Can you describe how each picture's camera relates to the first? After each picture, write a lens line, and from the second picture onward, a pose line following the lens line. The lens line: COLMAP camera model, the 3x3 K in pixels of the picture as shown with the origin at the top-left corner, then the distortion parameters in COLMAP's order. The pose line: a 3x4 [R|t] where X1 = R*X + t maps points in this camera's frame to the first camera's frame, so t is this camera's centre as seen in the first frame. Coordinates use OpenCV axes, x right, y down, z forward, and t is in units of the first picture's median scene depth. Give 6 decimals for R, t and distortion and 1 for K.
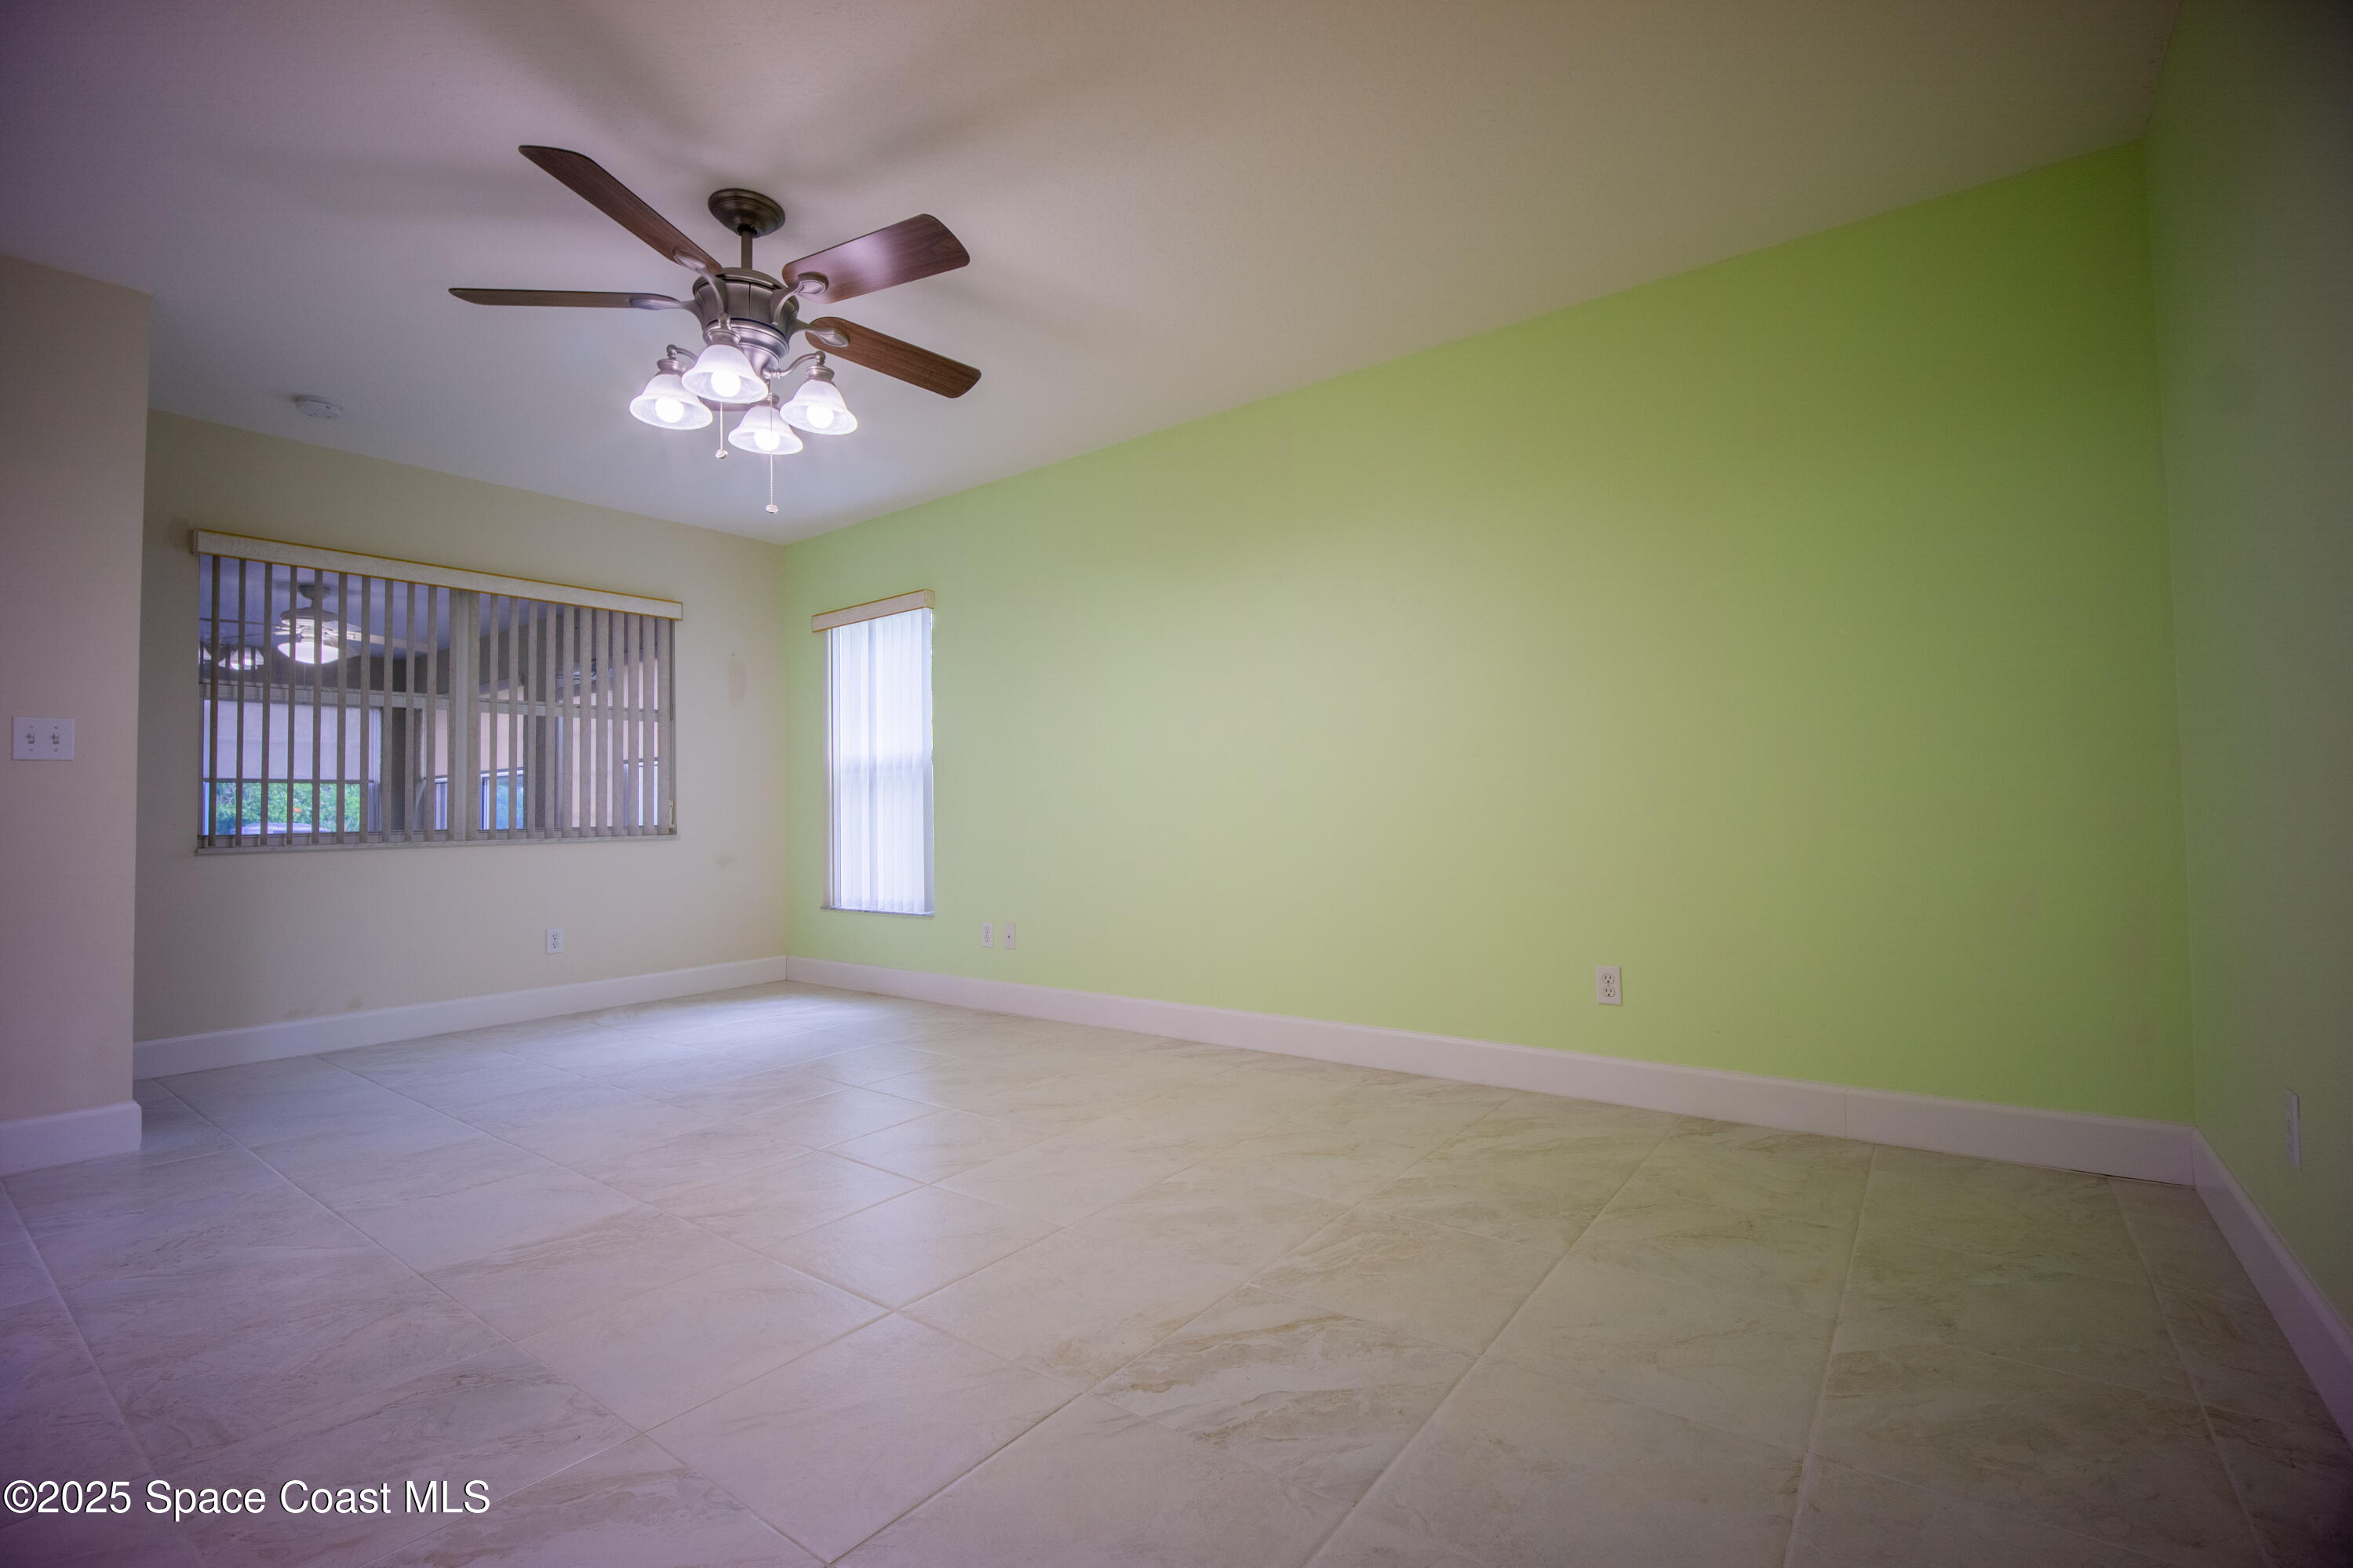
lens RADIAL K [[1031.6, 0, 1169.5], [0, 1031.6, 775.6], [0, 0, 1]] dist [0.002721, -0.007329]
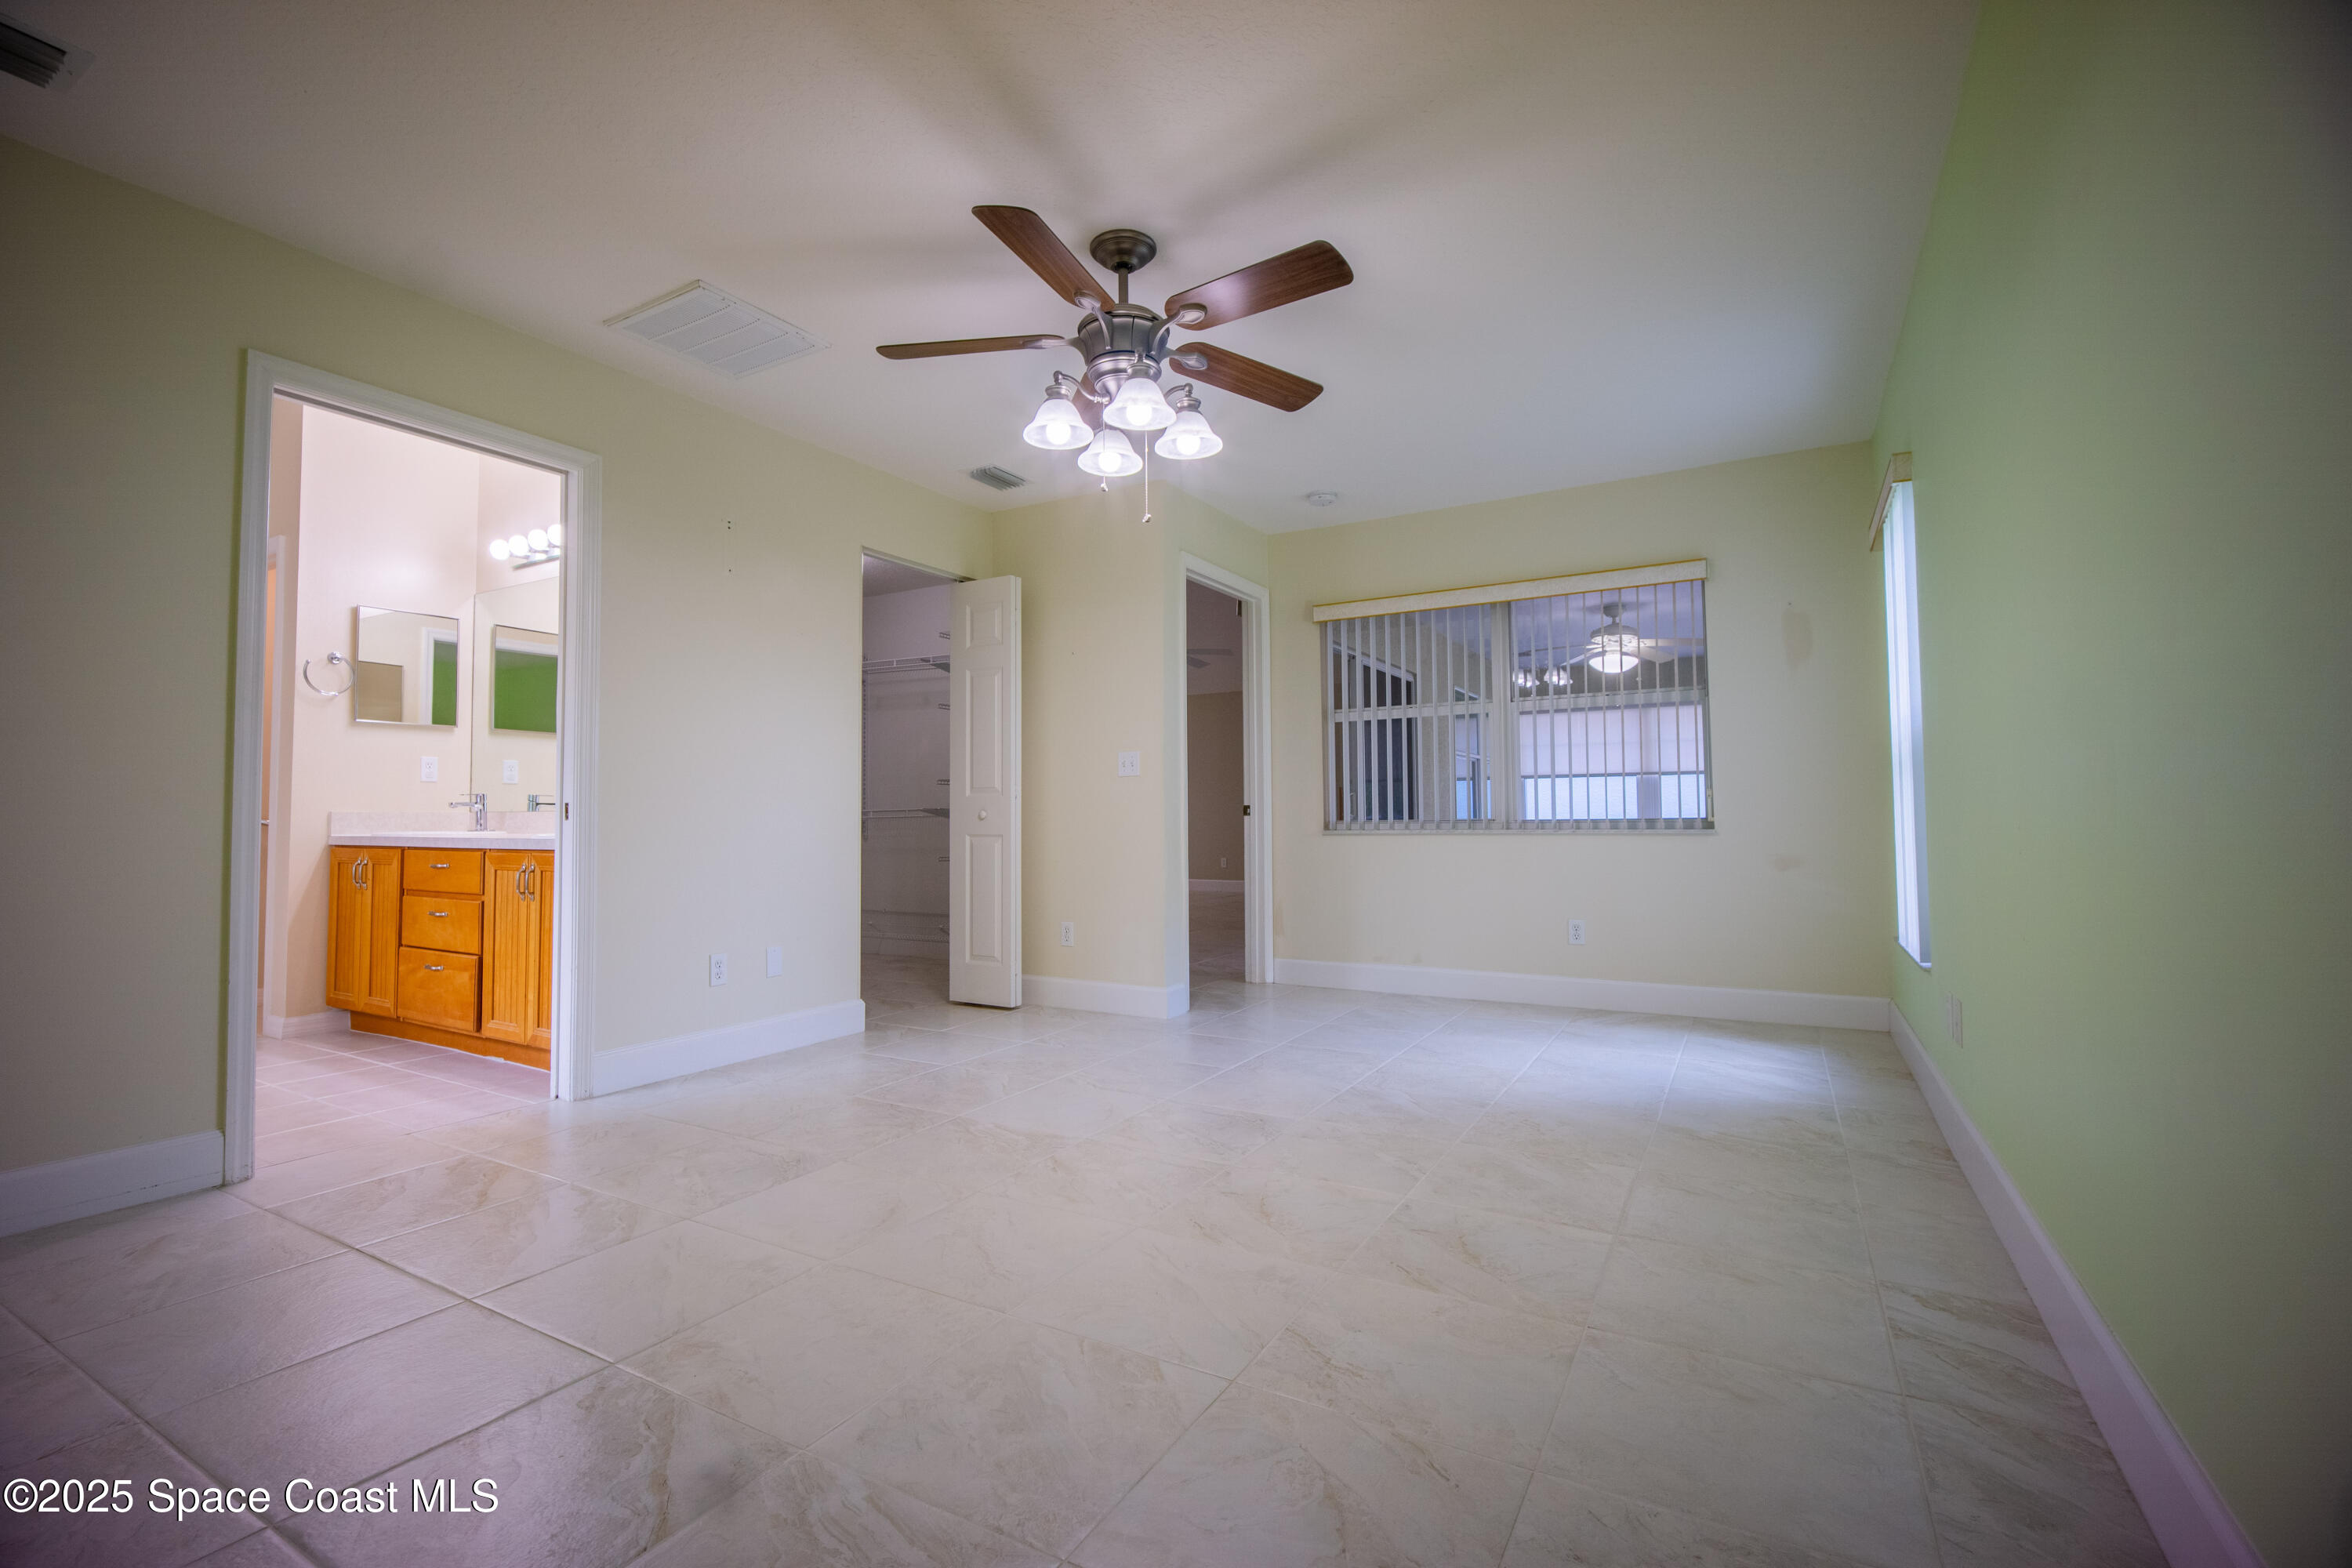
lens RADIAL K [[1031.3, 0, 1167.0], [0, 1031.3, 779.4], [0, 0, 1]] dist [0.002721, -0.007329]
pose [[0.115882, -0.020865, -0.993044, 0.406970], [0.041827, 0.998995, -0.016109, 0.013303], [0.992382, -0.039670, 0.116638, 0.565975]]
